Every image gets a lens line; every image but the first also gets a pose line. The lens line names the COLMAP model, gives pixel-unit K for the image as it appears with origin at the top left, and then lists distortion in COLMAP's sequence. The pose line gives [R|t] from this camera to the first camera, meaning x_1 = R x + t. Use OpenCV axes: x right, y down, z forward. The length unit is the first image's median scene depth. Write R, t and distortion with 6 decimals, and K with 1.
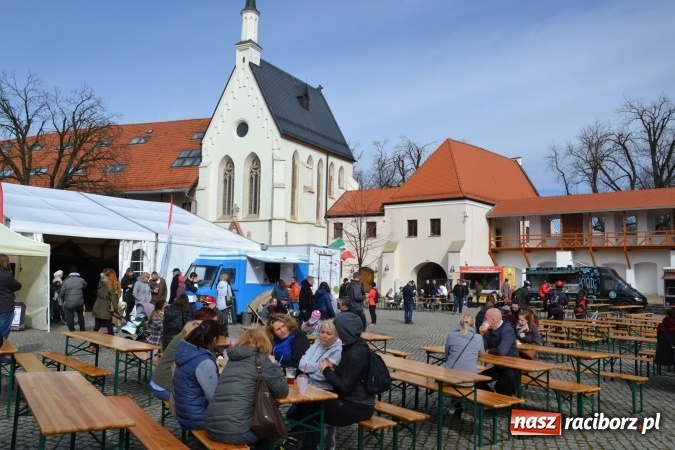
lens RADIAL K [[646.6, 0, 338.3], [0, 646.6, 222.1], [0, 0, 1]] dist [-0.020502, 0.000000]
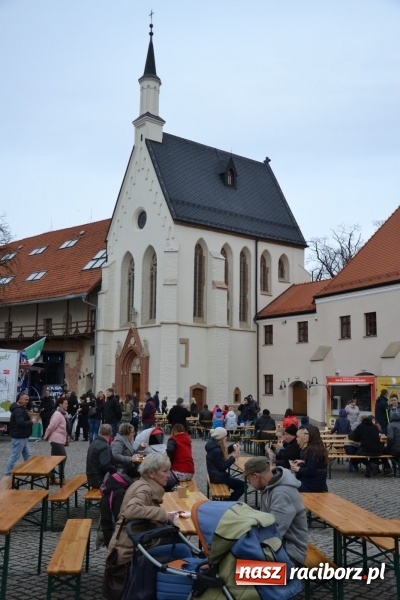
lens RADIAL K [[701.4, 0, 199.2], [0, 701.4, 300.6], [0, 0, 1]] dist [0.095936, 0.000000]
pose [[0.922011, -0.059867, -0.382508, 0.261018], [0.039981, 0.997413, -0.059735, 0.019706], [0.385095, 0.039784, 0.922019, 0.182649]]
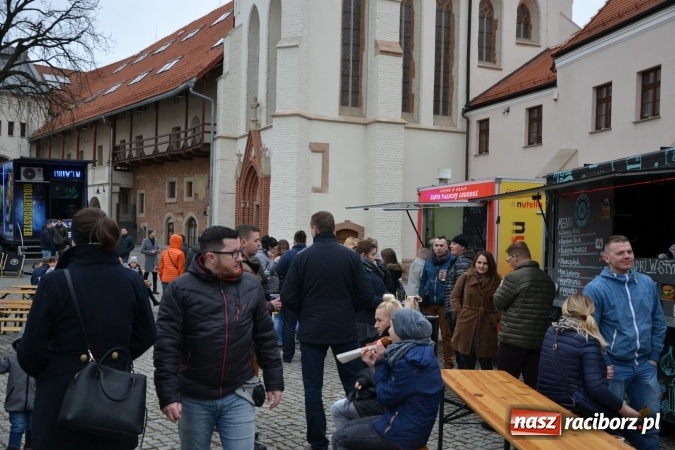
lens RADIAL K [[789.1, 0, 337.1], [0, 789.1, 223.8], [0, 0, 1]] dist [0.095936, 0.000000]
pose [[0.783141, -0.013756, -0.621692, 0.267427], [0.045171, 0.998373, 0.034810, 0.051002], [0.620202, -0.055344, 0.782488, 0.528189]]
